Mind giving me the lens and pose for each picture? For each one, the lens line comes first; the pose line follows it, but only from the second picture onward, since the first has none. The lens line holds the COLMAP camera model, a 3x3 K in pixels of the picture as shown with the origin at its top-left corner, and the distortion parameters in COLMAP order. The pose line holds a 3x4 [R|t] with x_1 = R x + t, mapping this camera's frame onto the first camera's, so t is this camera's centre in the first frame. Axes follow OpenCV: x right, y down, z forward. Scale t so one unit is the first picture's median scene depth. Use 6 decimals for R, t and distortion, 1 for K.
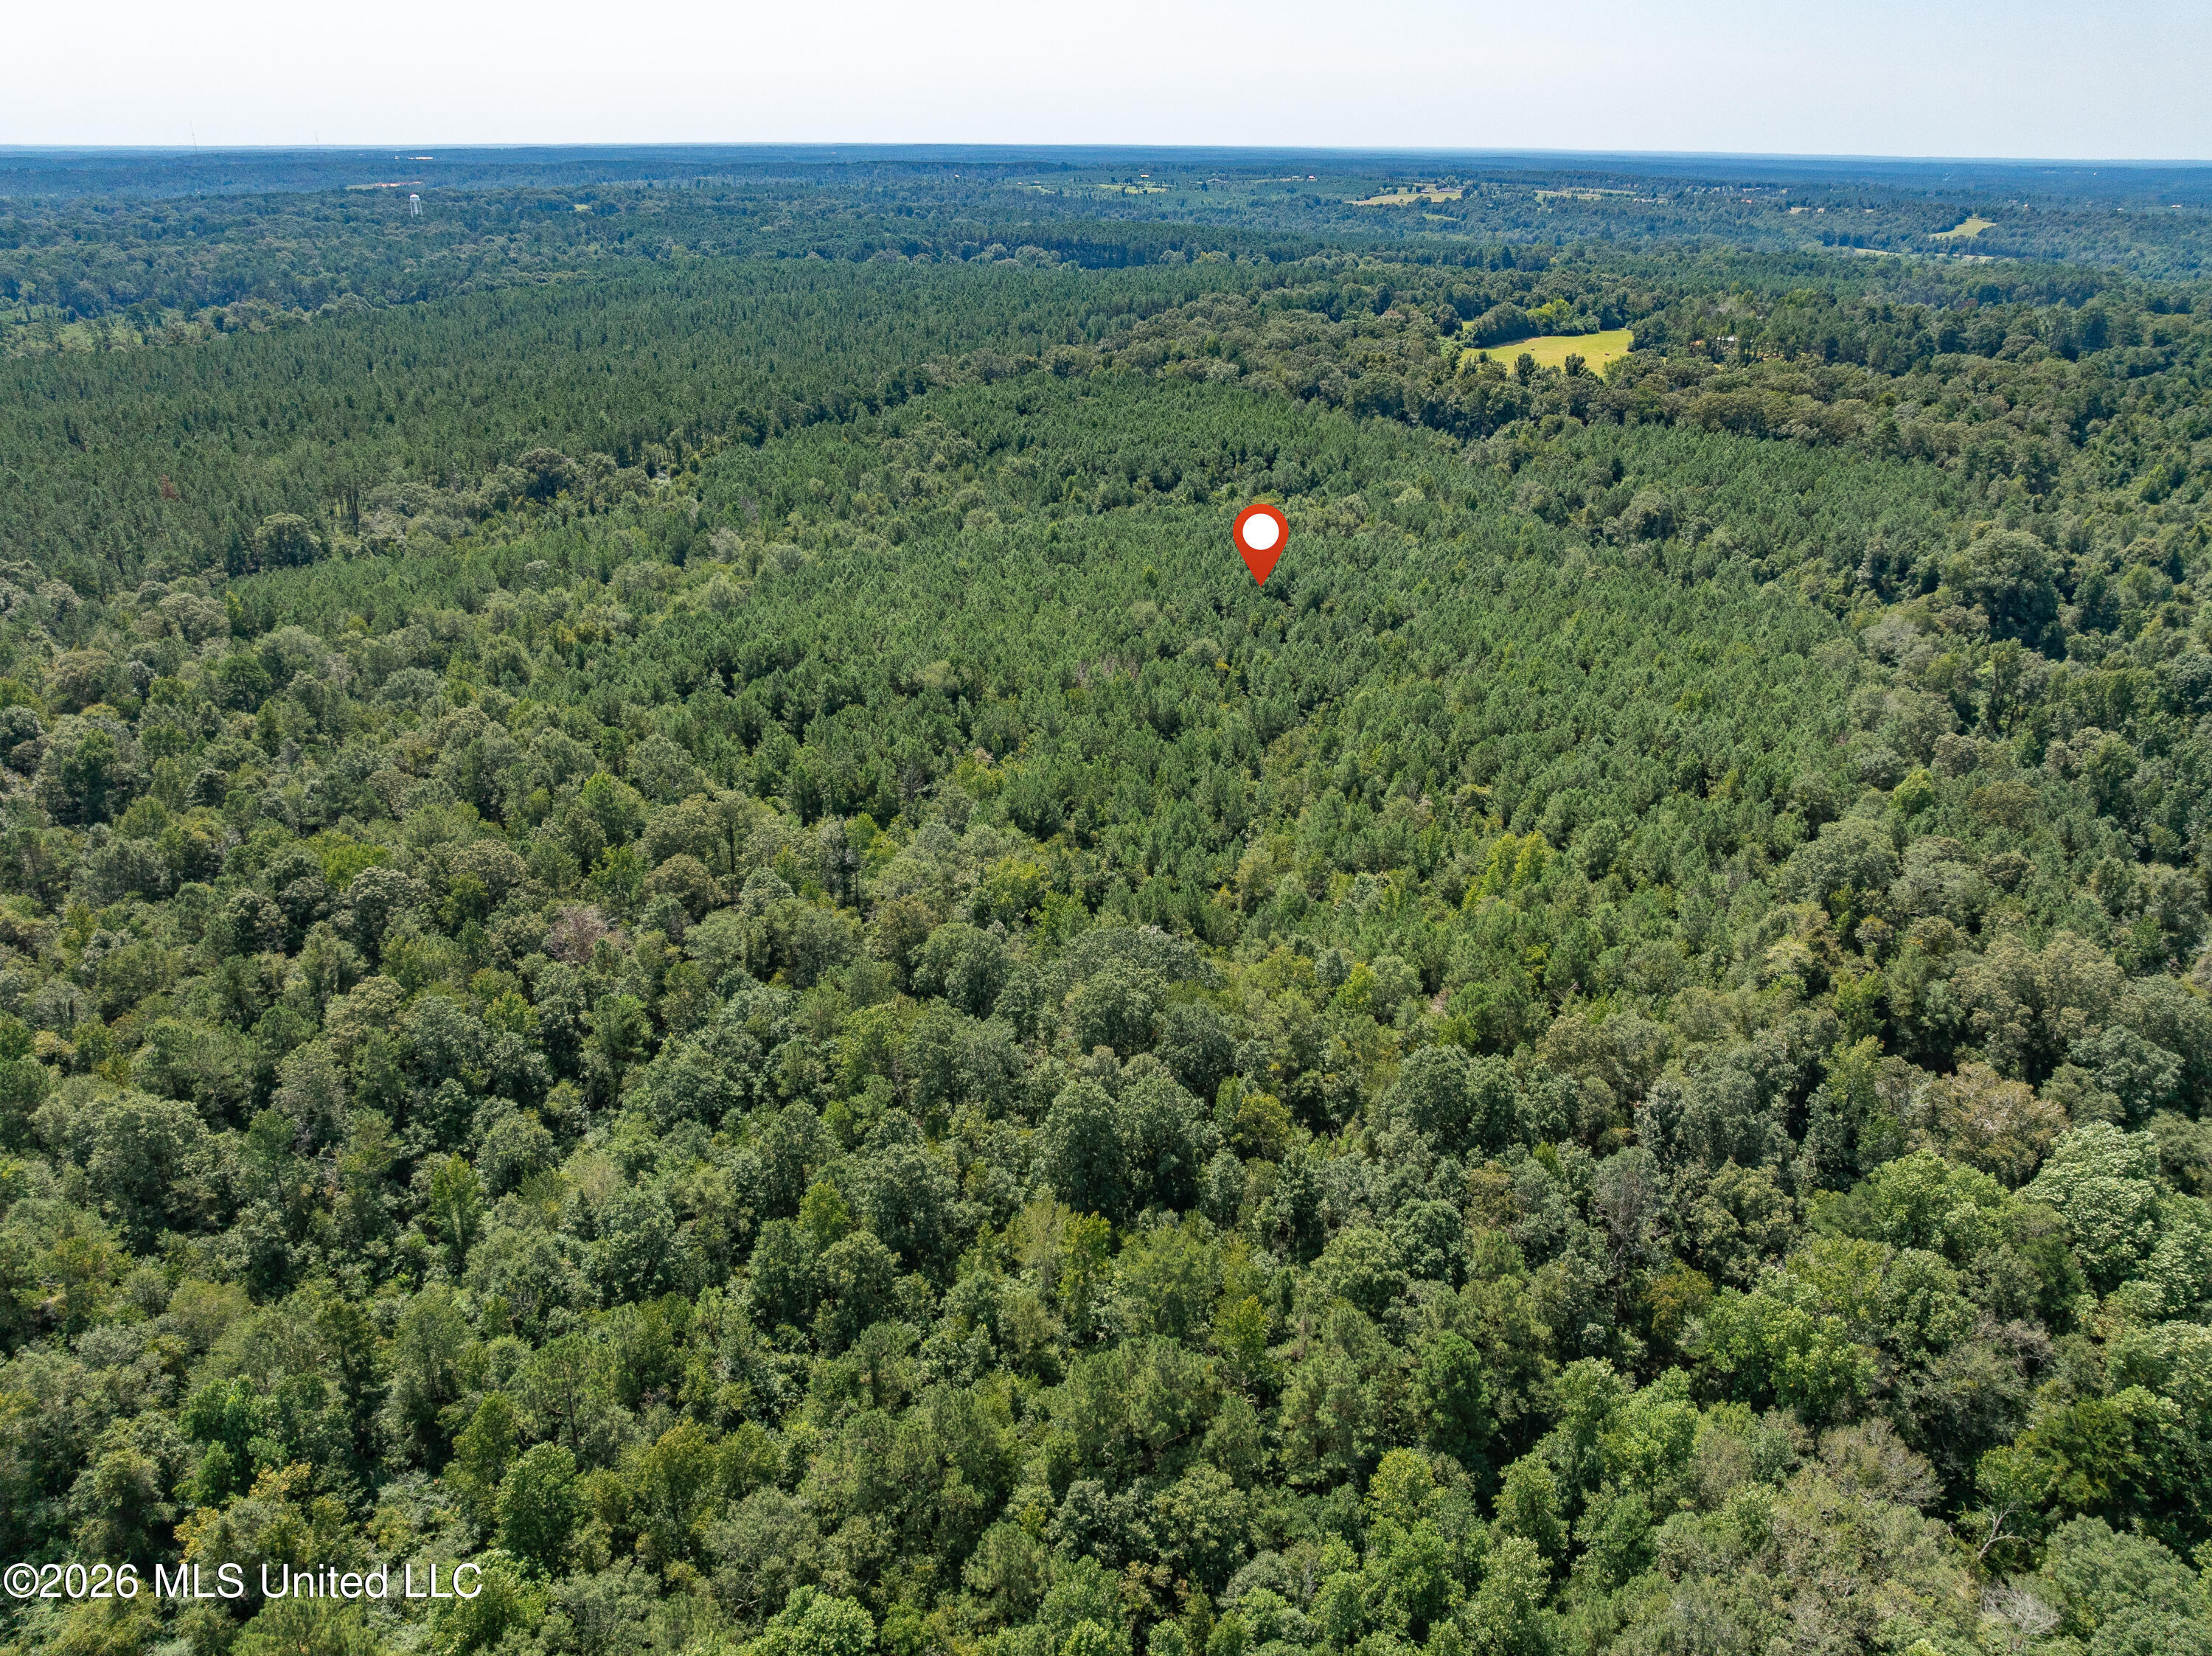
lens RADIAL K [[1569.9, 0, 1102.2], [0, 1569.9, 836.3], [0, 0, 1]] dist [-0.060084, 0.034406]
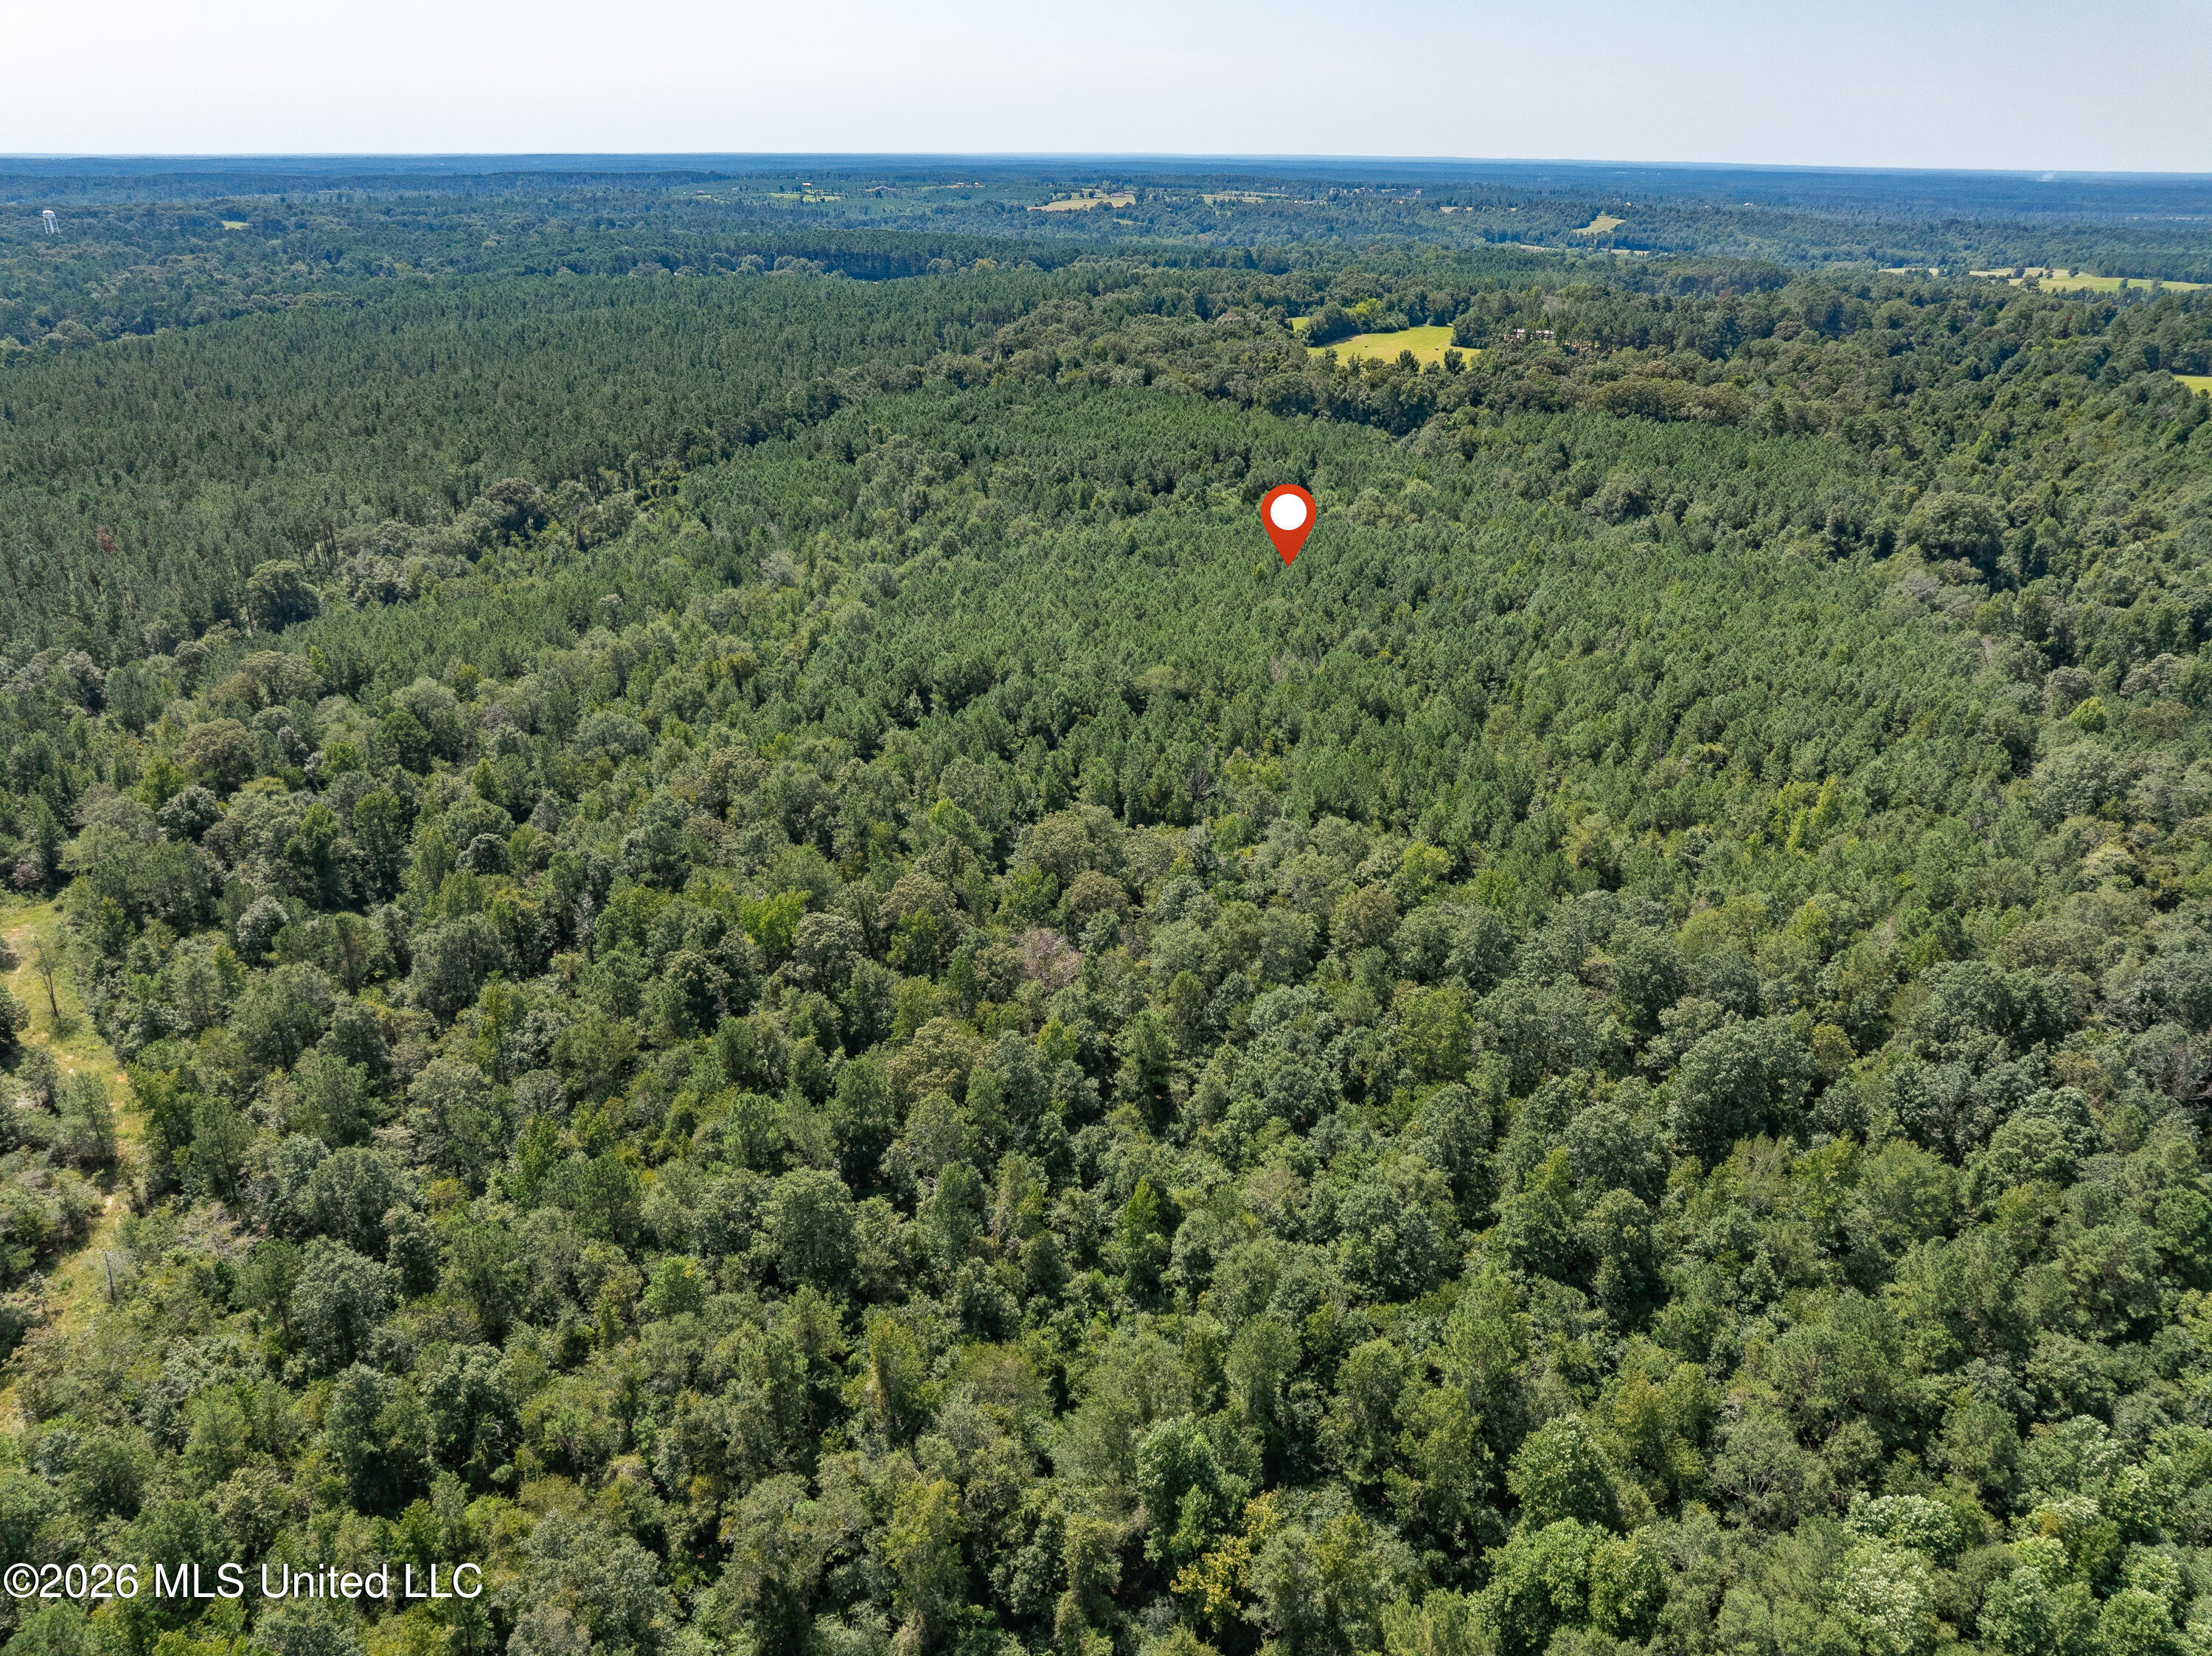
lens RADIAL K [[1569.9, 0, 1112.4], [0, 1569.9, 815.5], [0, 0, 1]] dist [-0.060084, 0.034406]
pose [[0.973425, -0.088855, 0.211066, -0.167433], [0.092026, 0.995743, -0.005227, -0.006305], [-0.209703, 0.024511, 0.977458, 0.007221]]
